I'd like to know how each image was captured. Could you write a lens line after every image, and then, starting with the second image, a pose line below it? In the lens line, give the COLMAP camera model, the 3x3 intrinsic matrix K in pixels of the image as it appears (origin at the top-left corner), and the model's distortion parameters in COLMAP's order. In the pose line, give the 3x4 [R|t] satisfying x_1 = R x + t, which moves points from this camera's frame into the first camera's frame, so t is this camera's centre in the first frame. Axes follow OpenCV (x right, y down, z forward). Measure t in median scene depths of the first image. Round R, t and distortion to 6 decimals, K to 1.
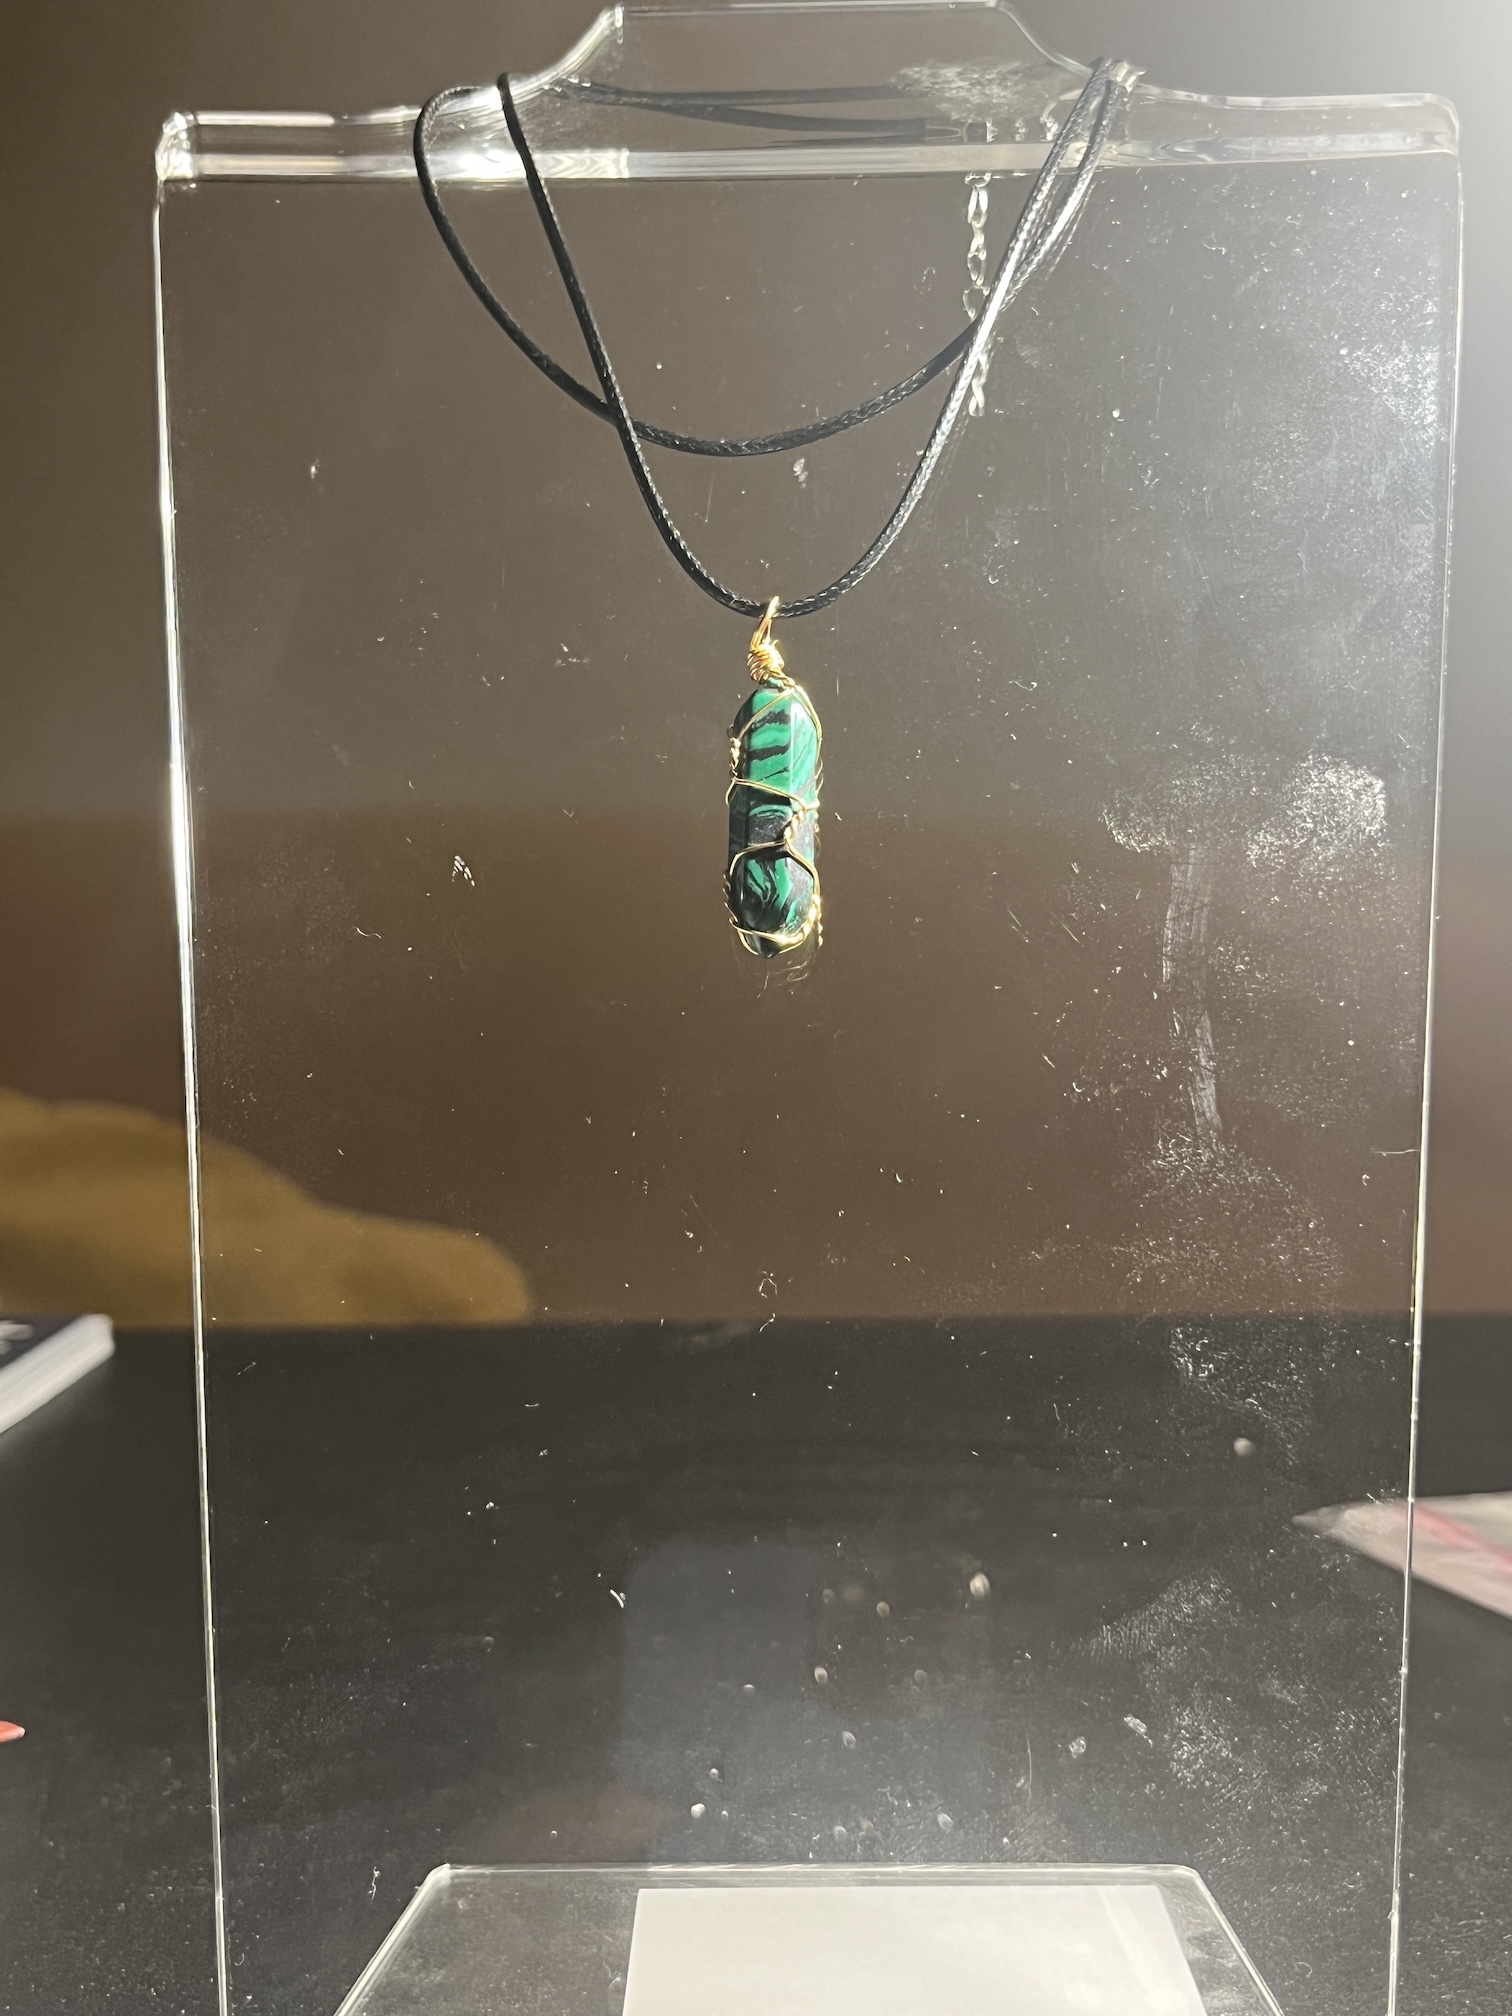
lens RADIAL K [[2493.4, 0, 749.3], [0, 2493.4, 1029.7], [0, 0, 1]] dist [-0.001489, 0.000000]
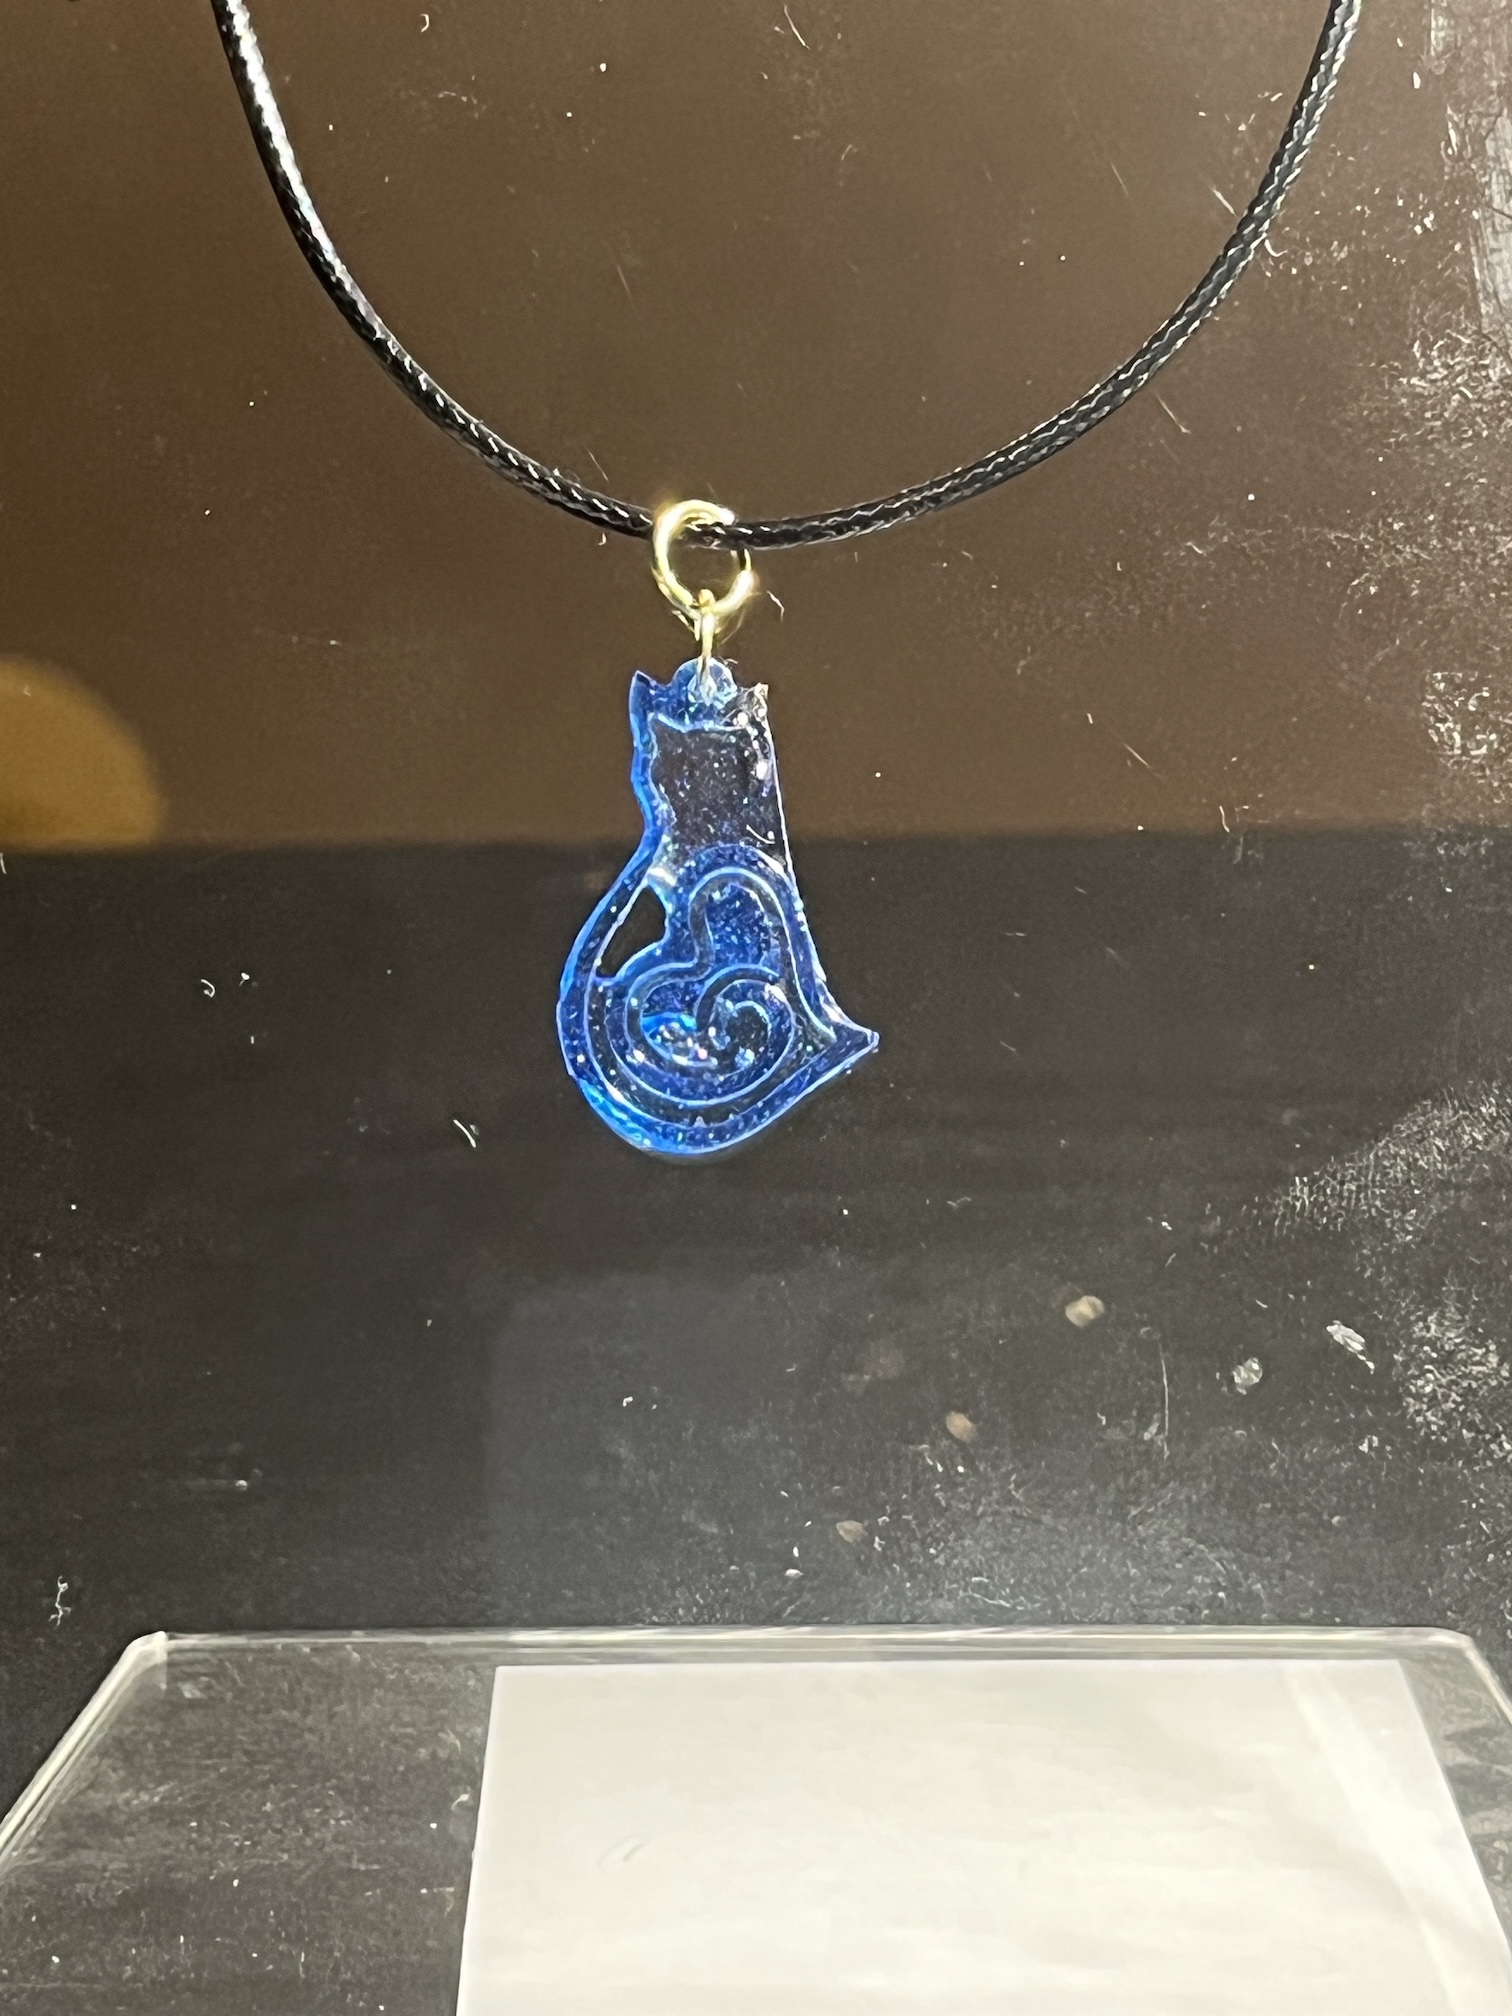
lens RADIAL K [[5145.0, 0, 760.0], [0, 5145.0, 1017.3], [0, 0, 1]] dist [0.160710, 0.000000]
pose [[0.999866, -0.000940, 0.016314, -0.003687], [-0.001675, 0.987183, 0.159582, 0.008243], [-0.016255, -0.159588, 0.987050, -0.178572]]
